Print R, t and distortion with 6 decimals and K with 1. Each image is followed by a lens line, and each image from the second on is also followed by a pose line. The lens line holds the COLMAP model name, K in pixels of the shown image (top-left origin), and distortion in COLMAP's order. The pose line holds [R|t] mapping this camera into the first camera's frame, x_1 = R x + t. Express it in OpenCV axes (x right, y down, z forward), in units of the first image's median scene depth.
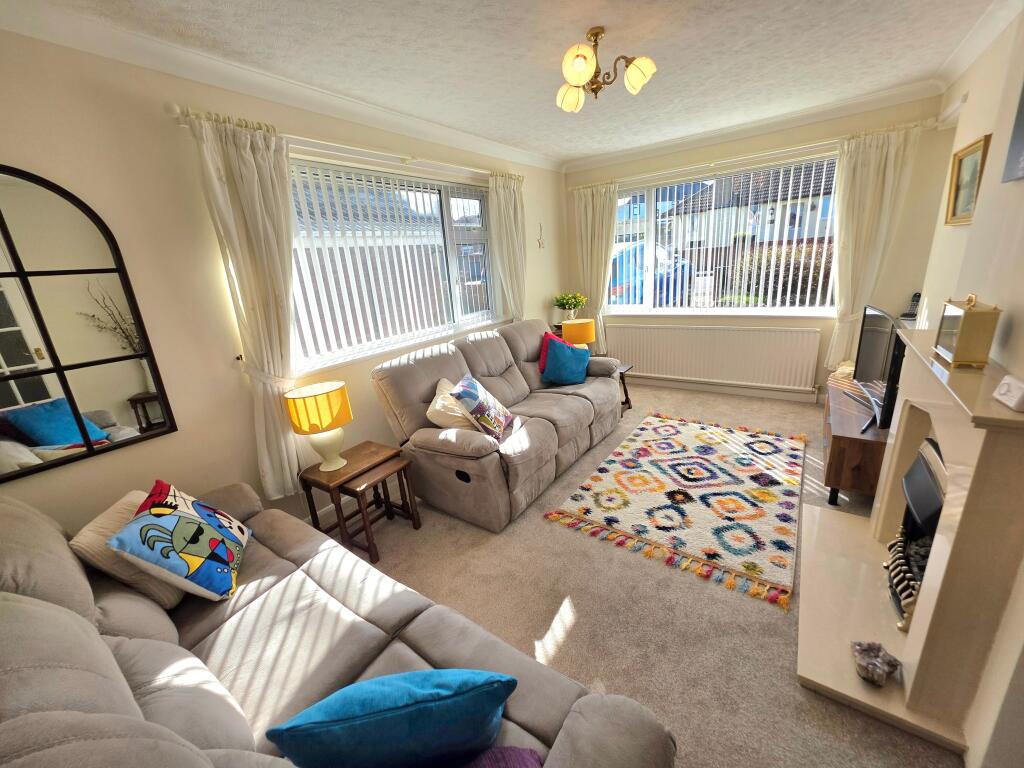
lens RADIAL K [[408.0, 0, 508.0], [0, 408.0, 382.8], [0, 0, 1]] dist [0.002869, 0.000168]
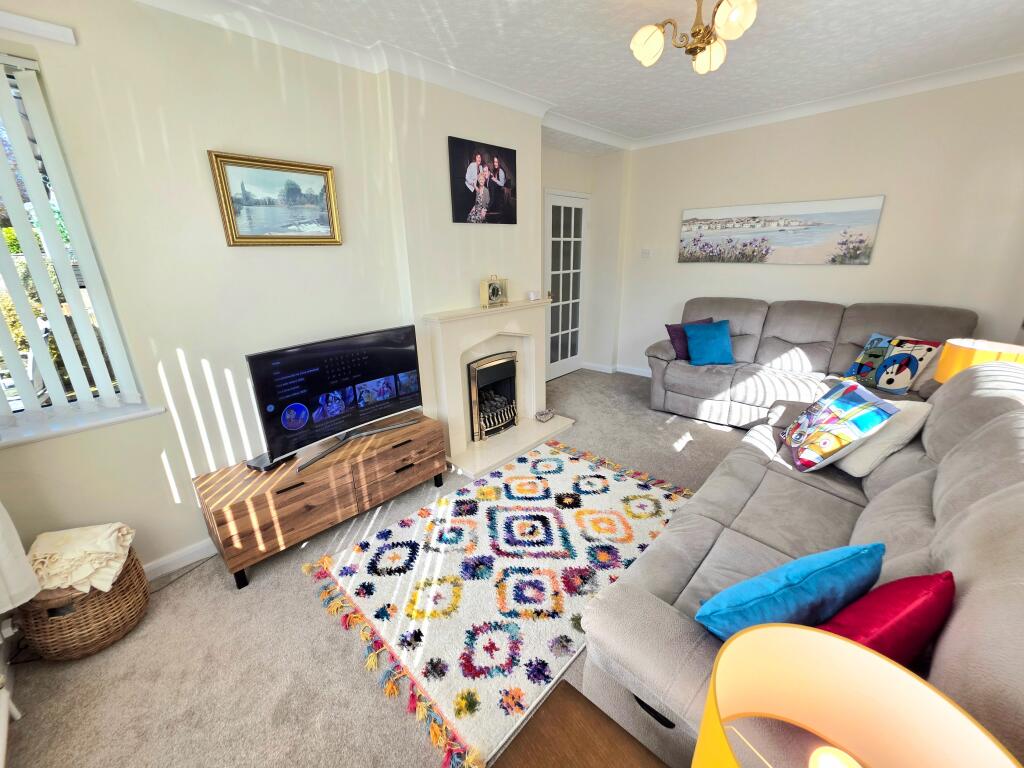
lens RADIAL K [[408.0, 0, 510.4], [0, 408.0, 385.9], [0, 0, 1]] dist [0.002869, 0.000168]
pose [[-0.985254, 0.056568, 0.161476, 0.367591], [0.138880, 0.815638, 0.561647, -0.475948], [-0.099935, 0.575791, -0.811467, 1.567973]]
